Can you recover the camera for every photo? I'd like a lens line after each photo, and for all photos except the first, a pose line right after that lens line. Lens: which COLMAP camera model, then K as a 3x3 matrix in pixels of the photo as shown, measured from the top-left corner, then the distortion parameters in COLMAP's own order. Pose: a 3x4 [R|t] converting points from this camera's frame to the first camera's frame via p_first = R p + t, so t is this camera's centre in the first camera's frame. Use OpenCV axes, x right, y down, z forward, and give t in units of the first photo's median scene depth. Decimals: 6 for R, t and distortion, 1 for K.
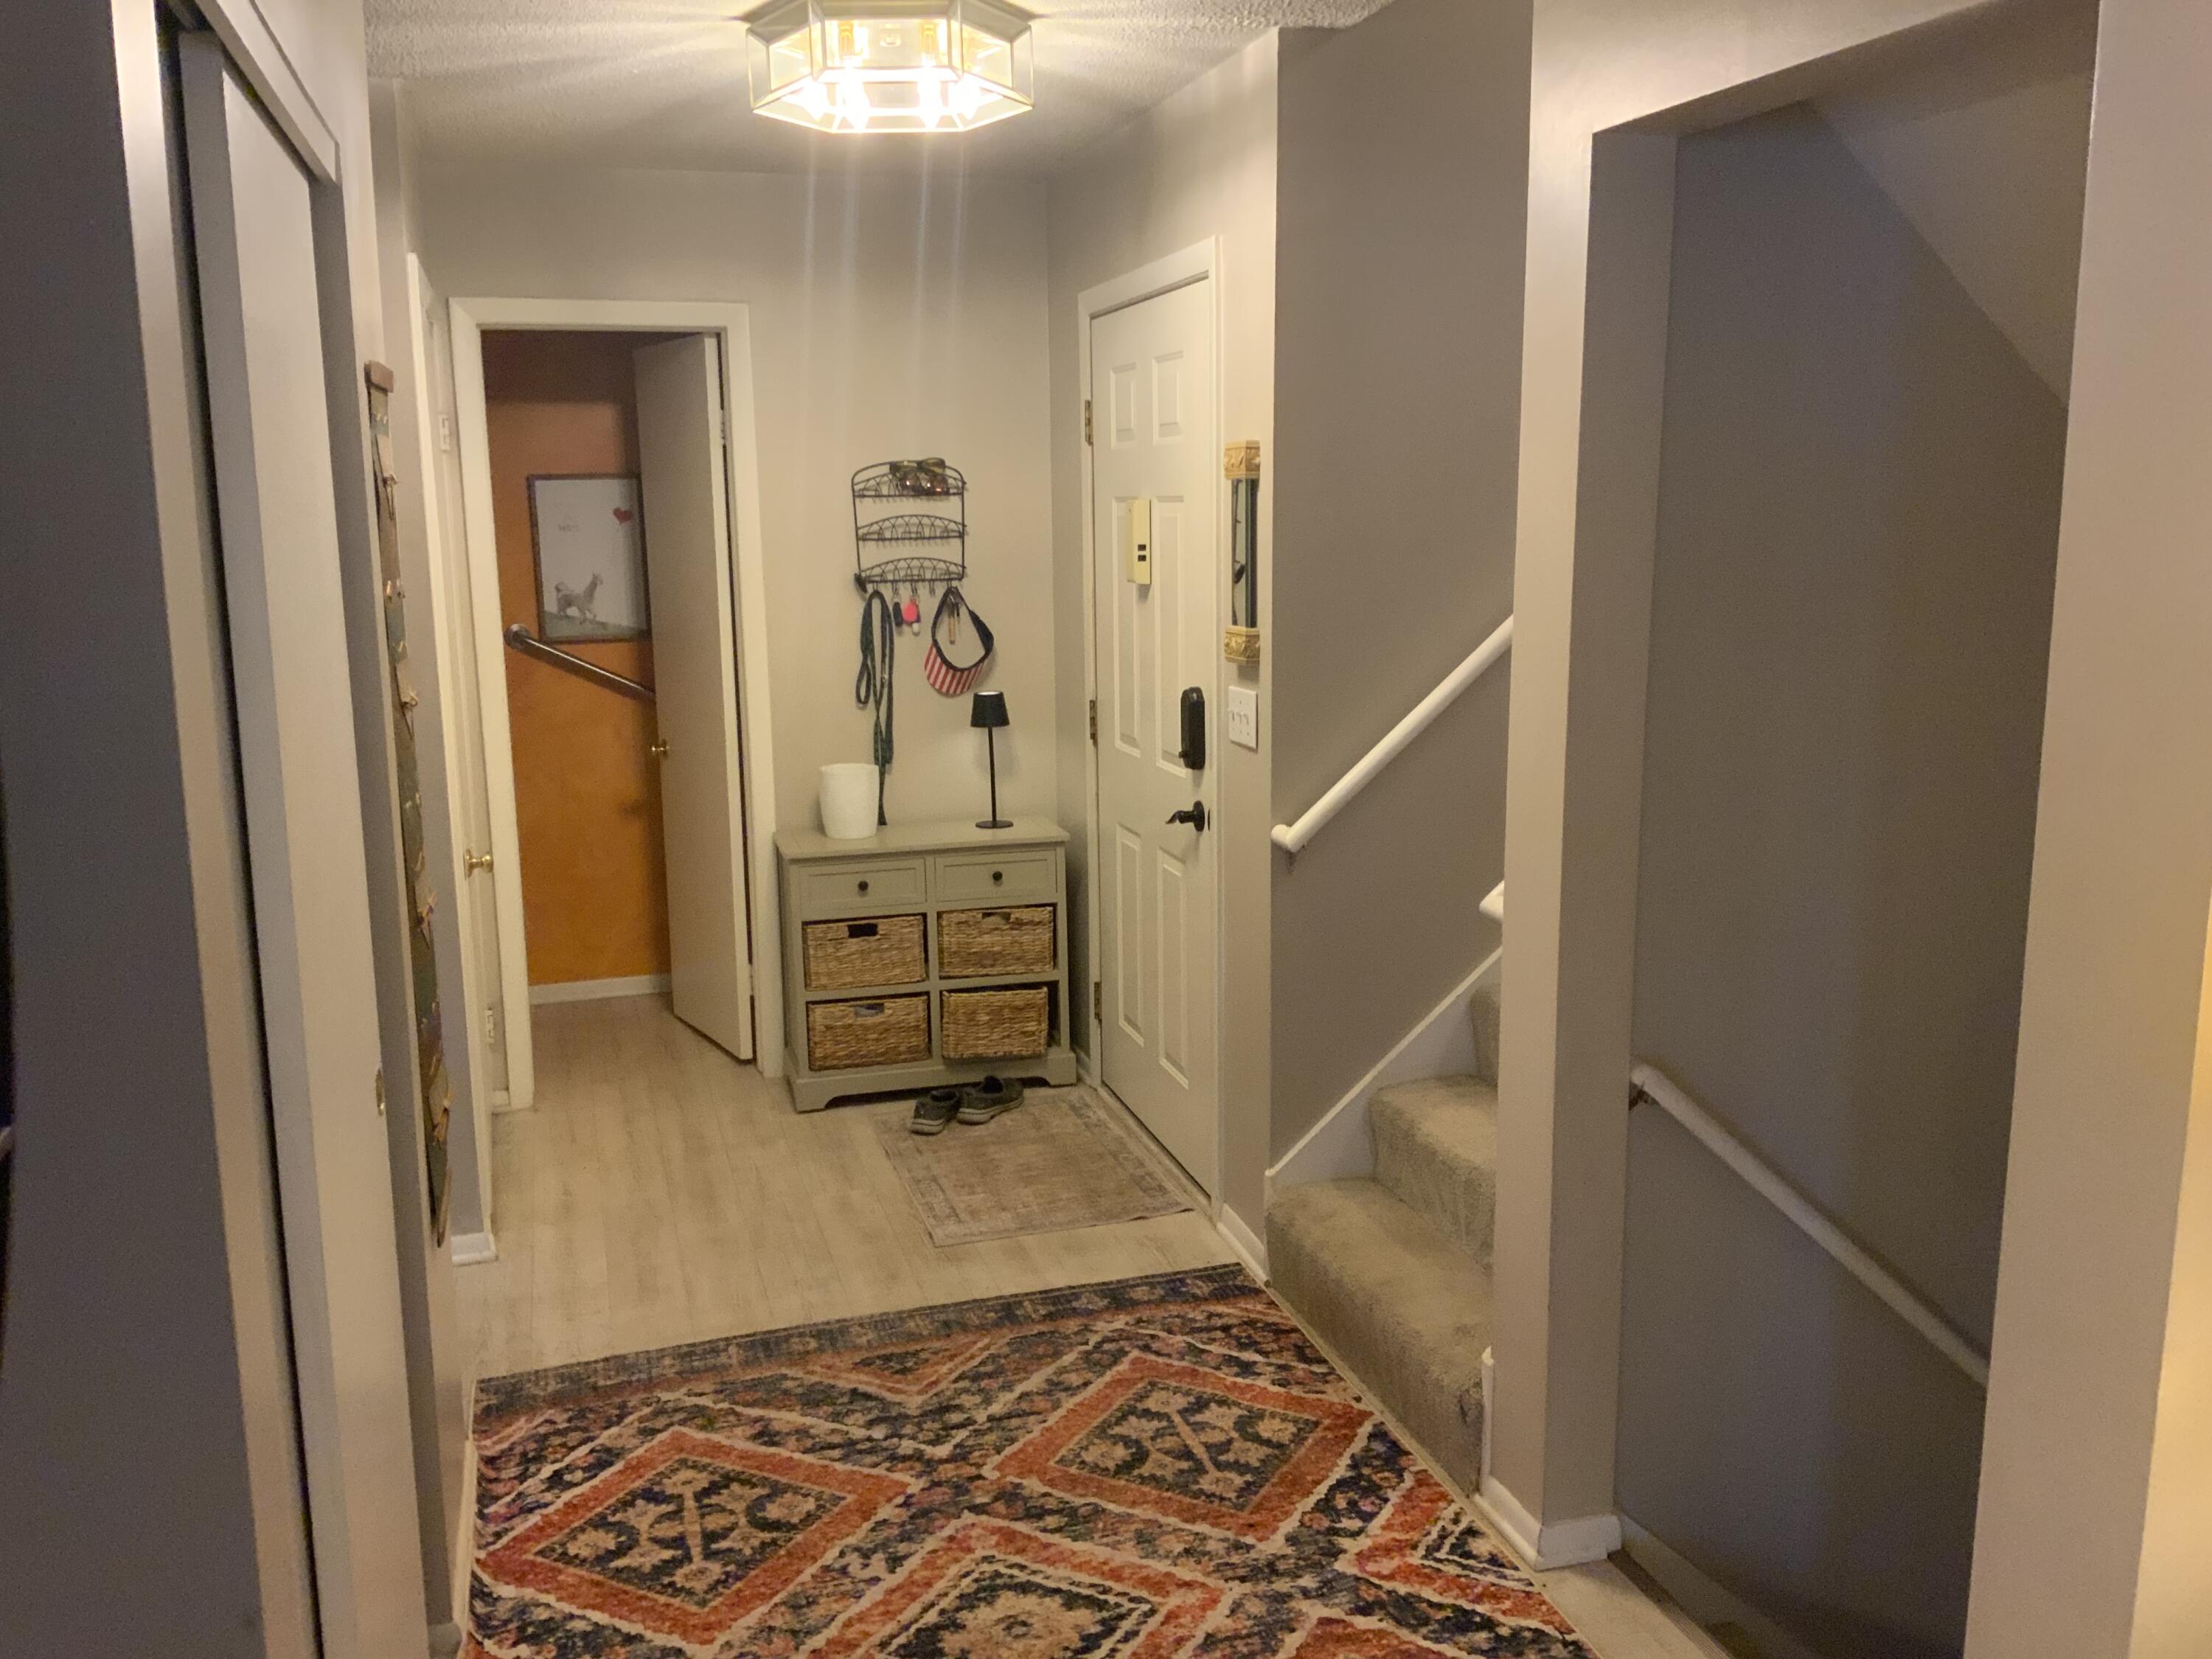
lens RADIAL K [[1850.6, 0, 1106.0], [0, 1850.6, 829.5], [0, 0, 1]] dist [0.070979, -0.122169]
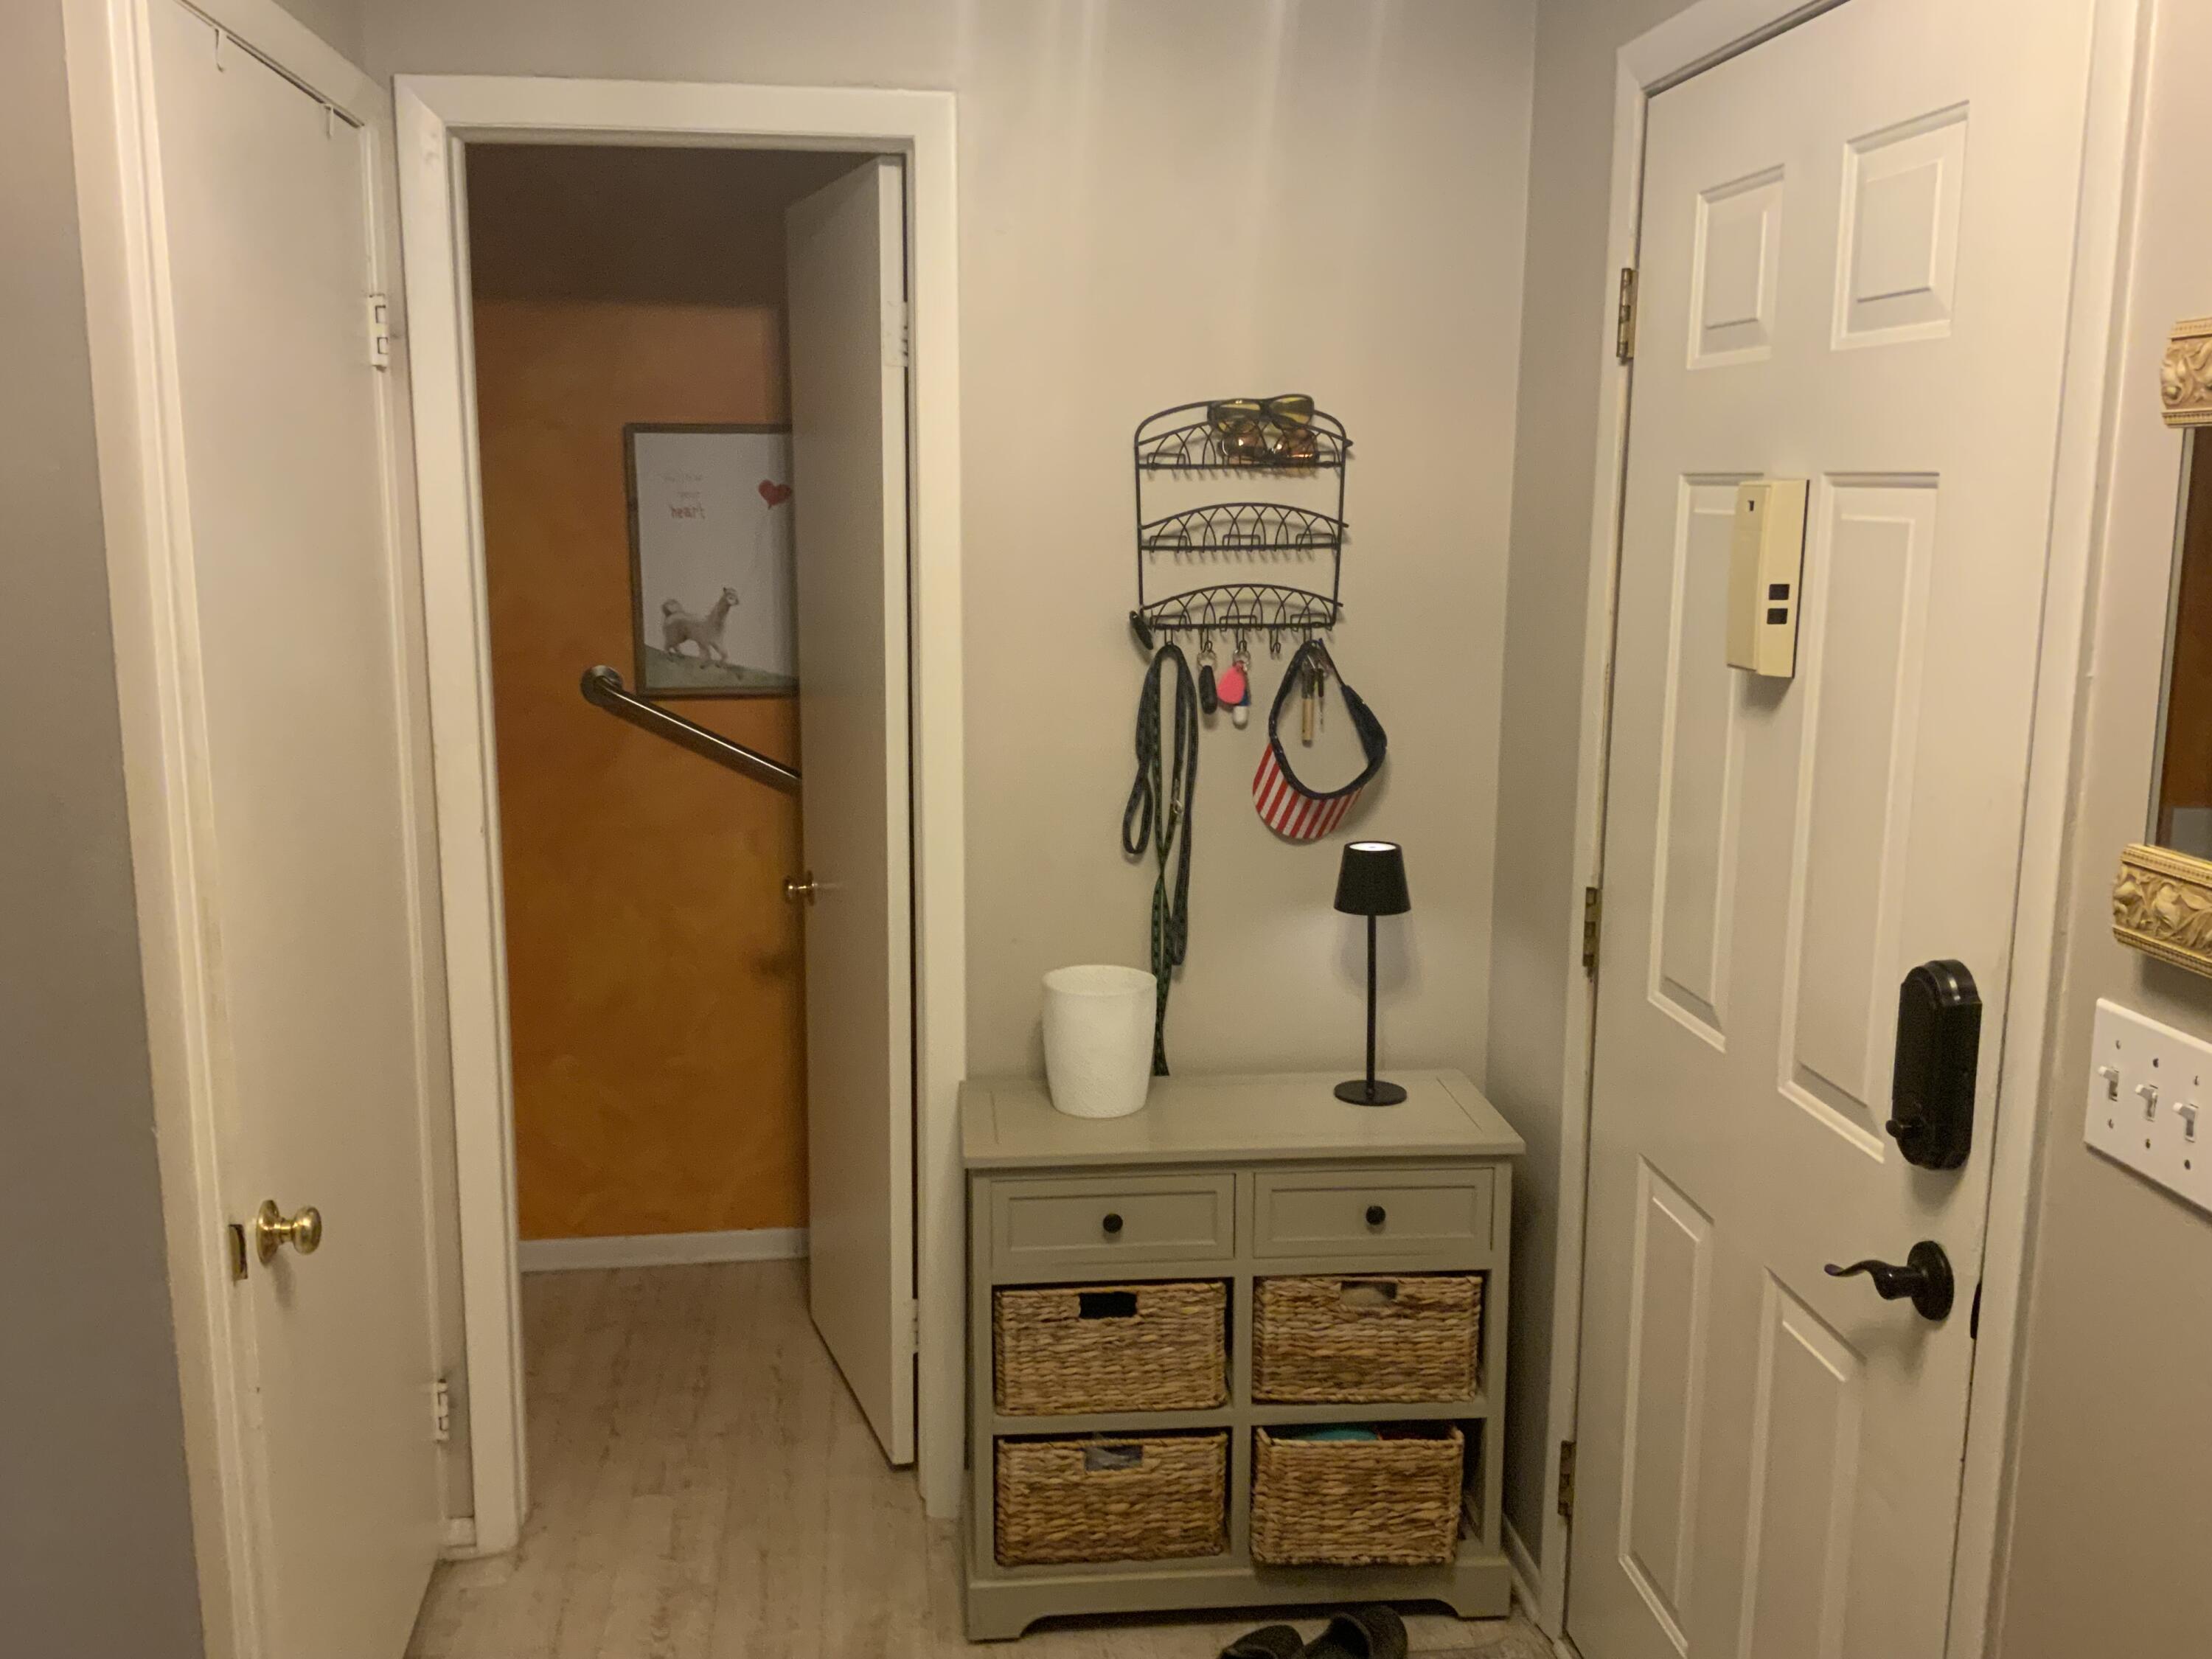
lens RADIAL K [[1930.8, 0, 1095.3], [0, 1930.8, 820.5], [0, 0, 1]] dist [0.121456, -0.244749]
pose [[0.983451, 0.050062, -0.174120, -0.046448], [-0.050399, 0.998726, 0.002489, -0.079742], [0.174023, 0.006328, 0.984721, 0.456534]]
